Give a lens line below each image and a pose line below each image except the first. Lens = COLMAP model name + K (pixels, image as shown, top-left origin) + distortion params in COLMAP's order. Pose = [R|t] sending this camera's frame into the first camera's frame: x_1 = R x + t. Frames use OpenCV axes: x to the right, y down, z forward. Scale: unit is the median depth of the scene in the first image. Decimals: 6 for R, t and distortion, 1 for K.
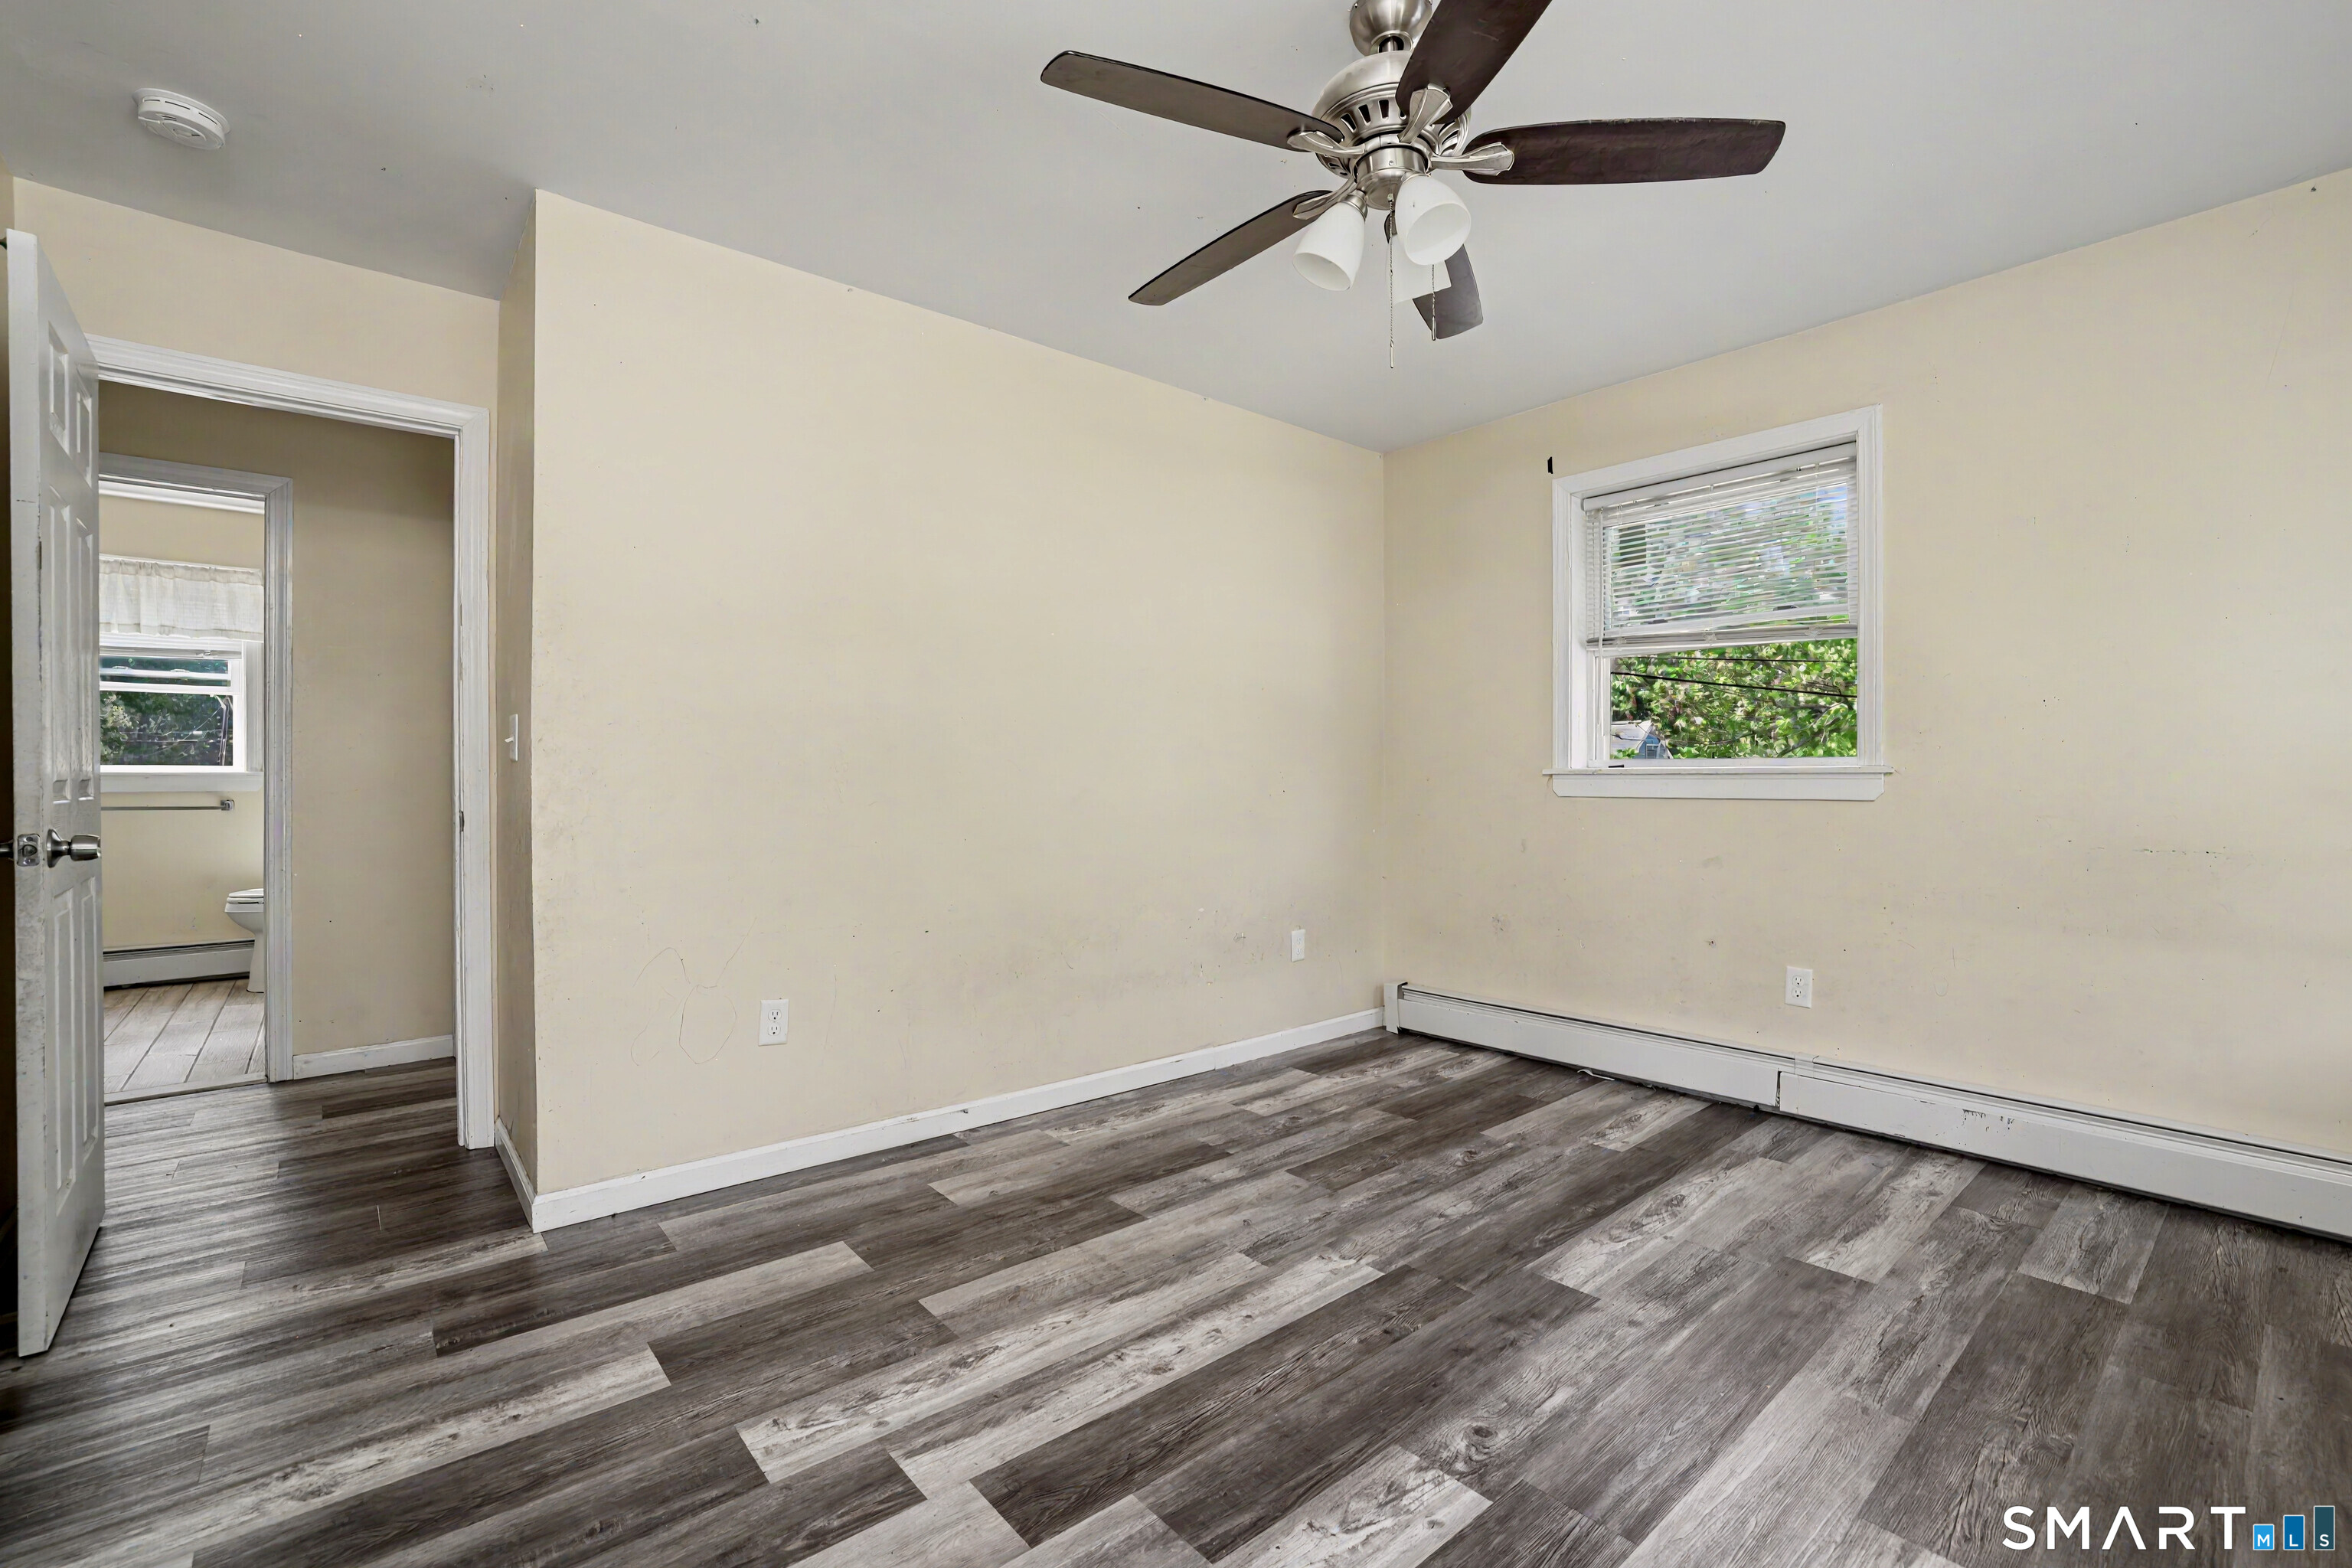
lens RADIAL K [[1024.3, 0, 1179.2], [0, 1024.3, 774.0], [0, 0, 1]] dist [-0.050830, 0.019982]
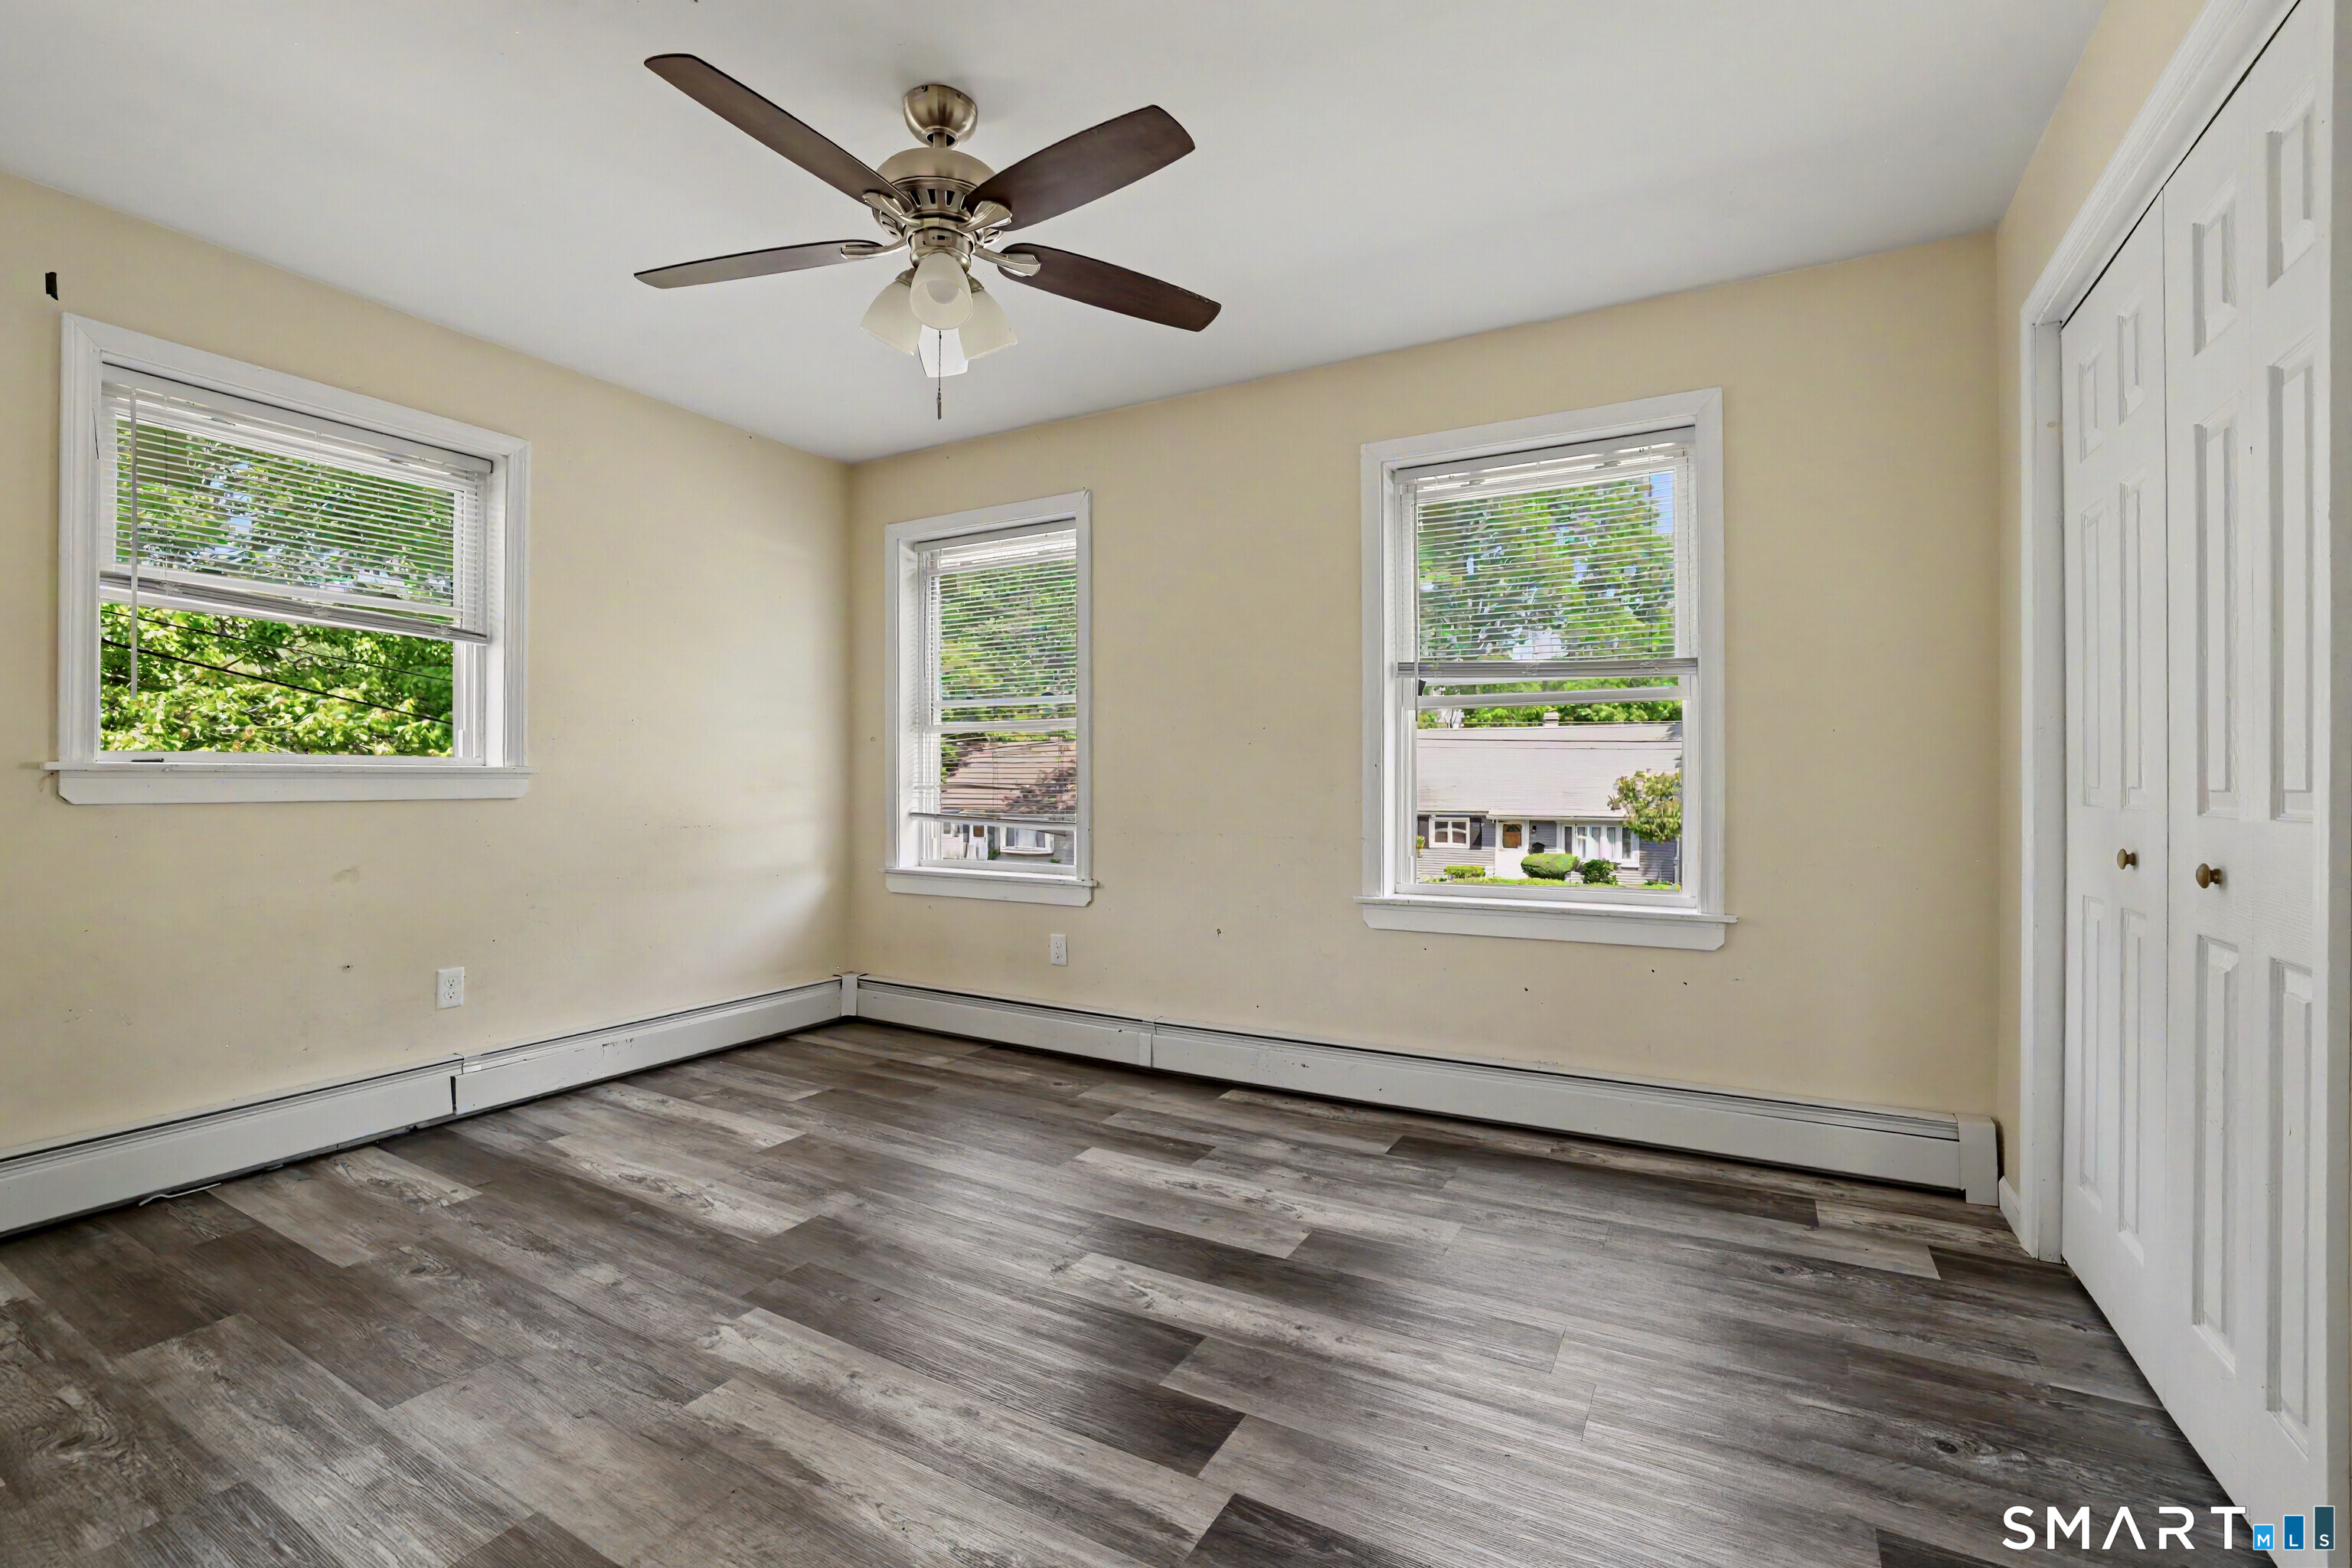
lens RADIAL K [[1024.3, 0, 1179.2], [0, 1024.3, 774.0], [0, 0, 1]] dist [-0.050830, 0.019982]
pose [[-0.345494, 0.003424, 0.938415, -0.705333], [-0.004956, 0.999973, -0.005473, 0.002177], [-0.938408, -0.006541, -0.345467, 0.836756]]
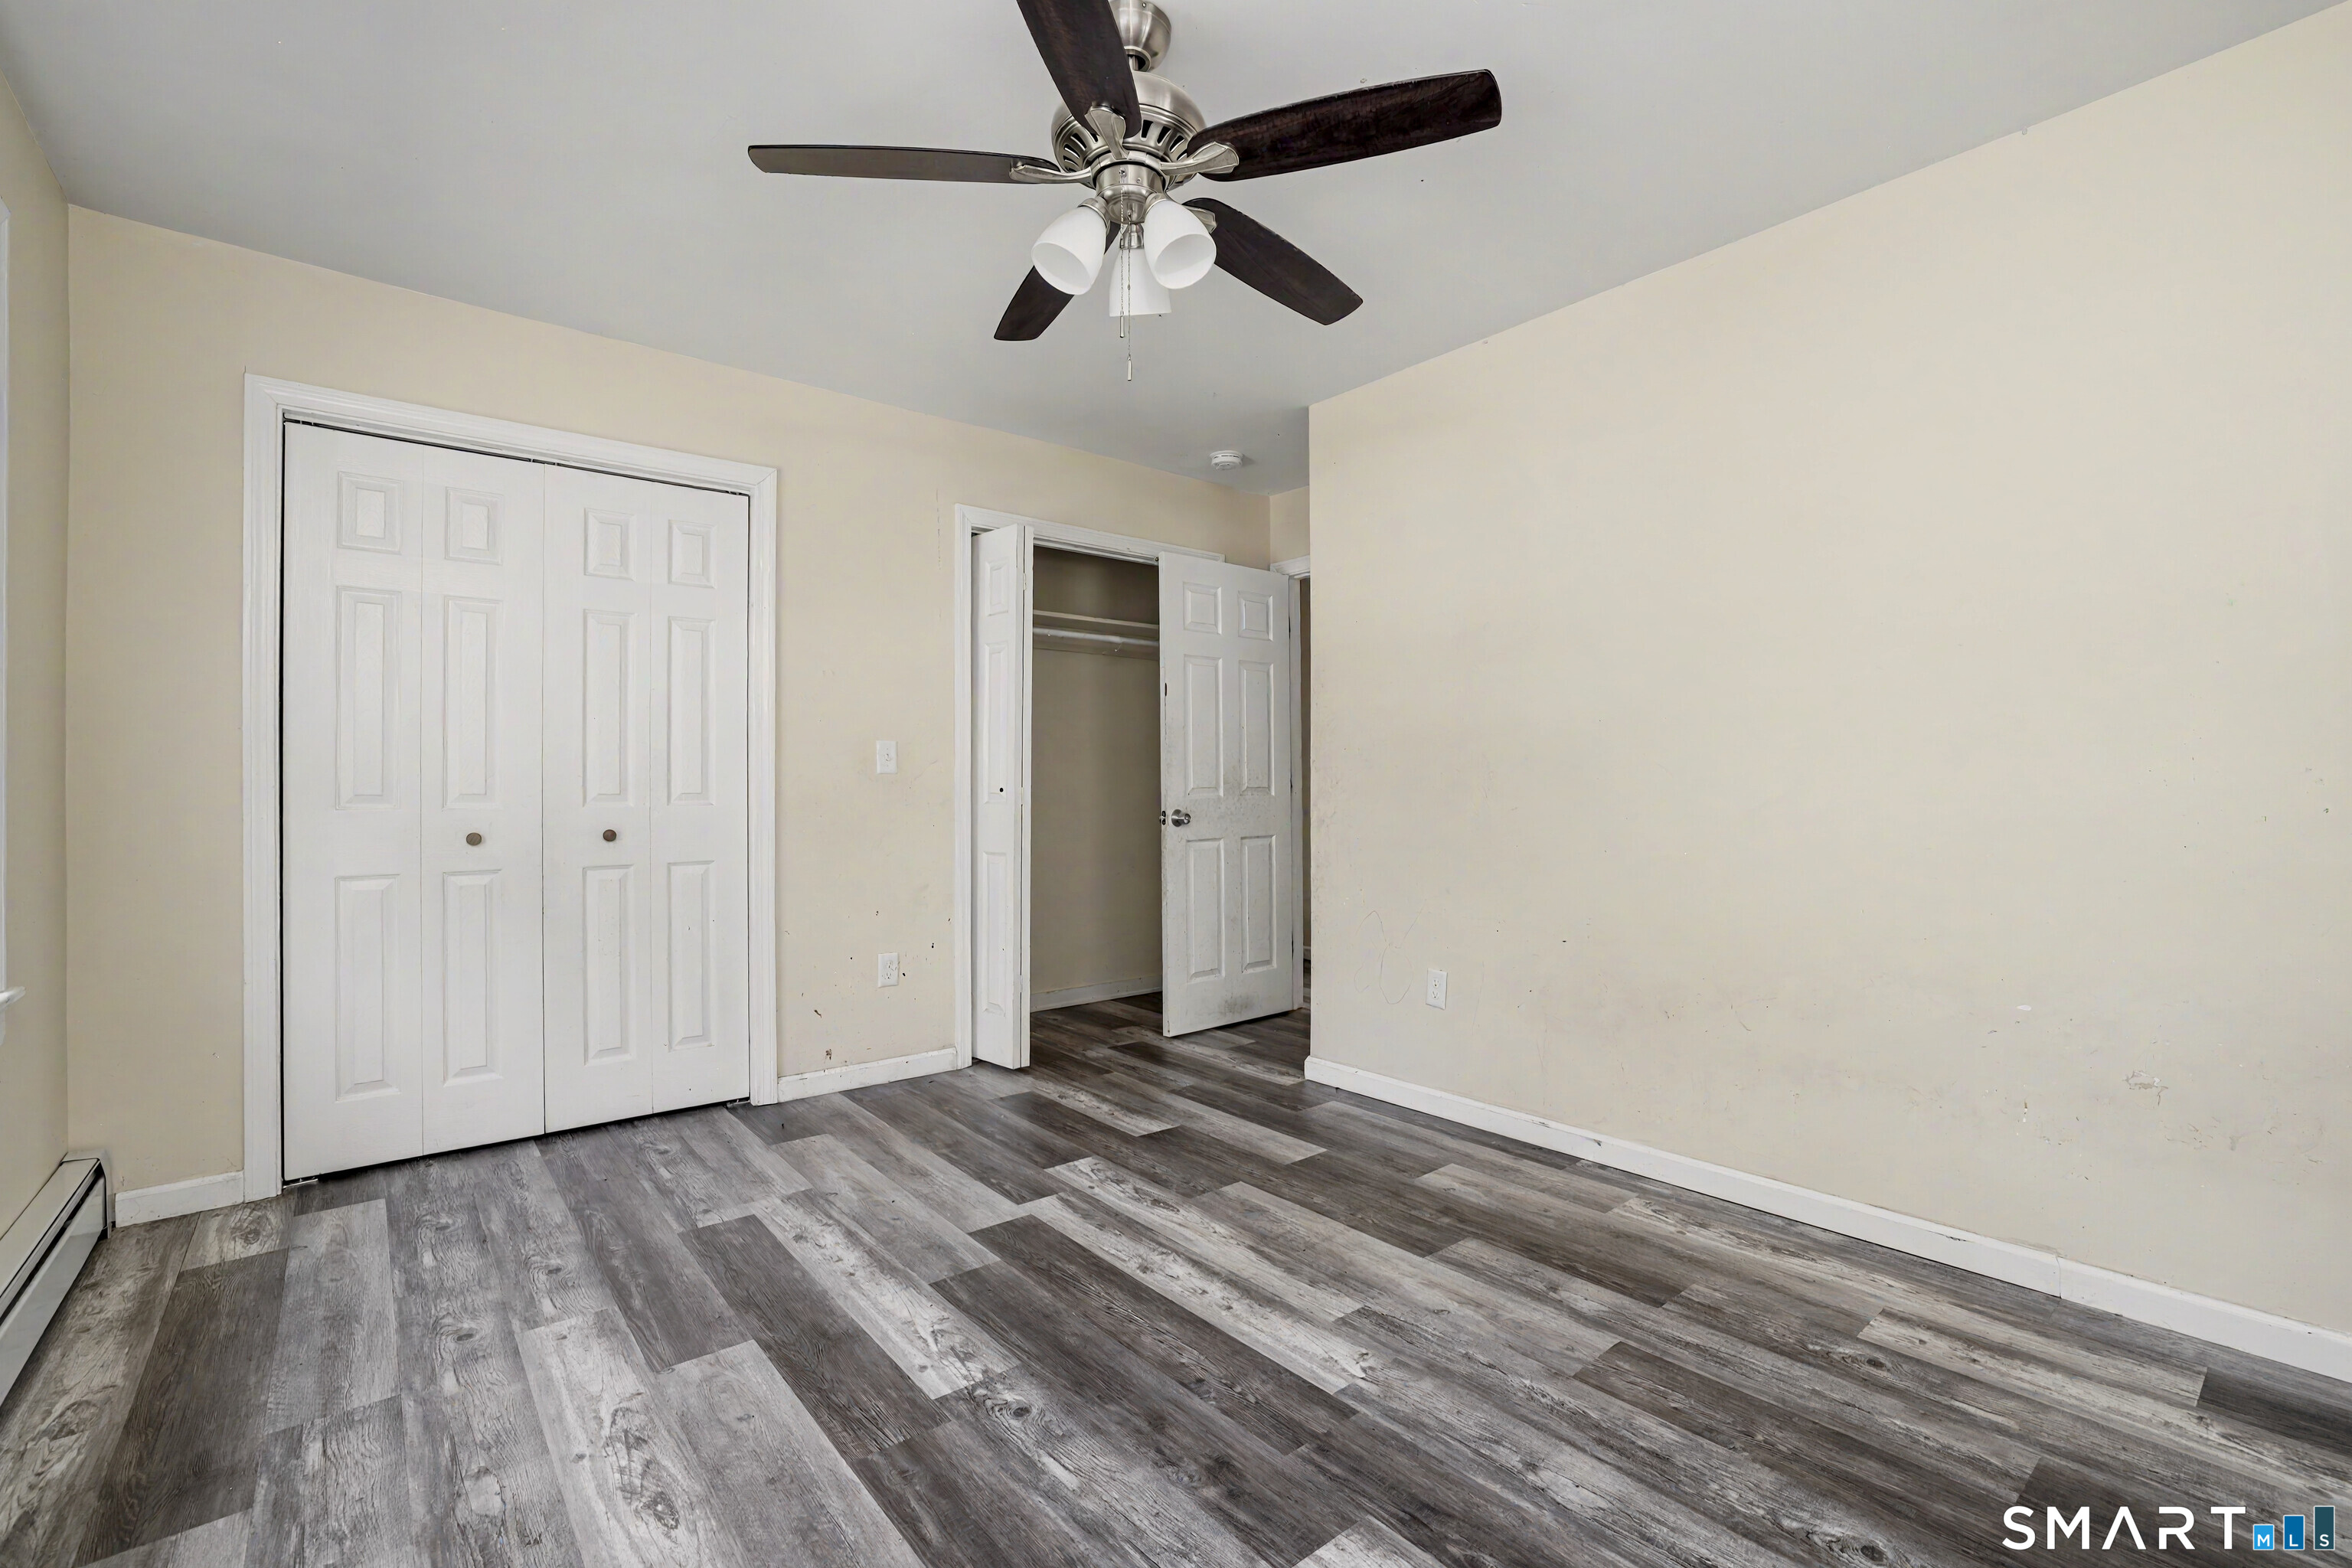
lens RADIAL K [[1024.3, 0, 1179.2], [0, 1024.3, 774.0], [0, 0, 1]] dist [-0.050830, 0.019982]
pose [[-0.014026, -0.010973, -0.999841, 0.894997], [0.008222, 0.999905, -0.011089, 0.000849], [0.999868, -0.008376, -0.013934, 0.779181]]
